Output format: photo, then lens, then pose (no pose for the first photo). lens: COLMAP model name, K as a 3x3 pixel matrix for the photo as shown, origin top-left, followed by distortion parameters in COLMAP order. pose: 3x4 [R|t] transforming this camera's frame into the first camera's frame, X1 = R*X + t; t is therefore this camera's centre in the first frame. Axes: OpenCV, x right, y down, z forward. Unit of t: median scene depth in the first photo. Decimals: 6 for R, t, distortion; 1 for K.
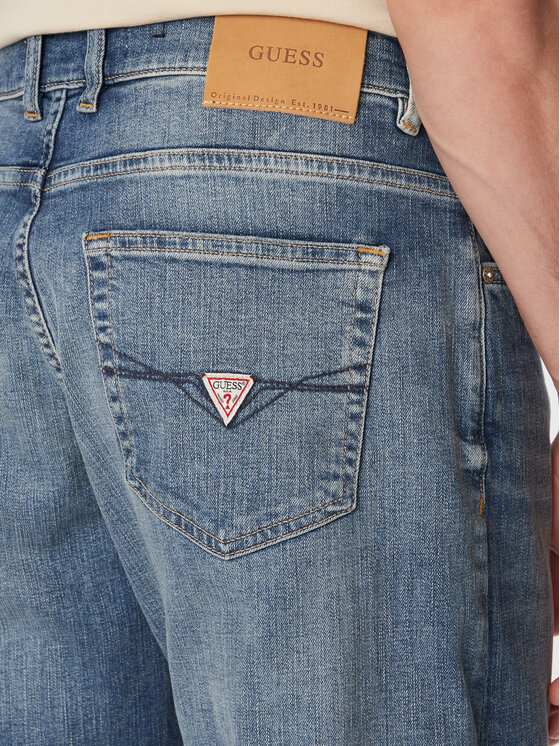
lens RADIAL K [[1890.6, 0, 280.0], [0, 1890.6, 373.0], [0, 0, 1]] dist [1.133299, -16.494183]
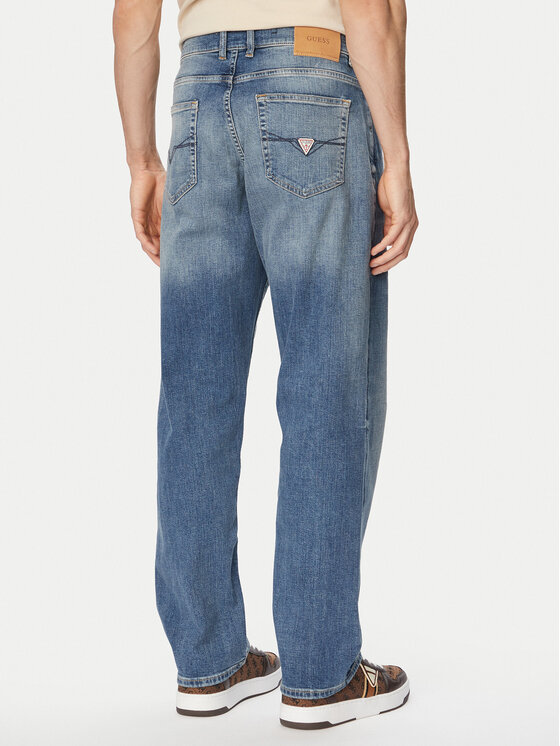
lens RADIAL K [[1475.0, 0, 280.0], [0, 1475.0, 373.0], [0, 0, 1]] dist [-0.182360, -0.032427]
pose [[0.967189, -0.037610, 0.251260, -0.681158], [0.023517, 0.997989, 0.058859, 0.239075], [-0.252968, -0.051019, 0.966128, -1.332116]]
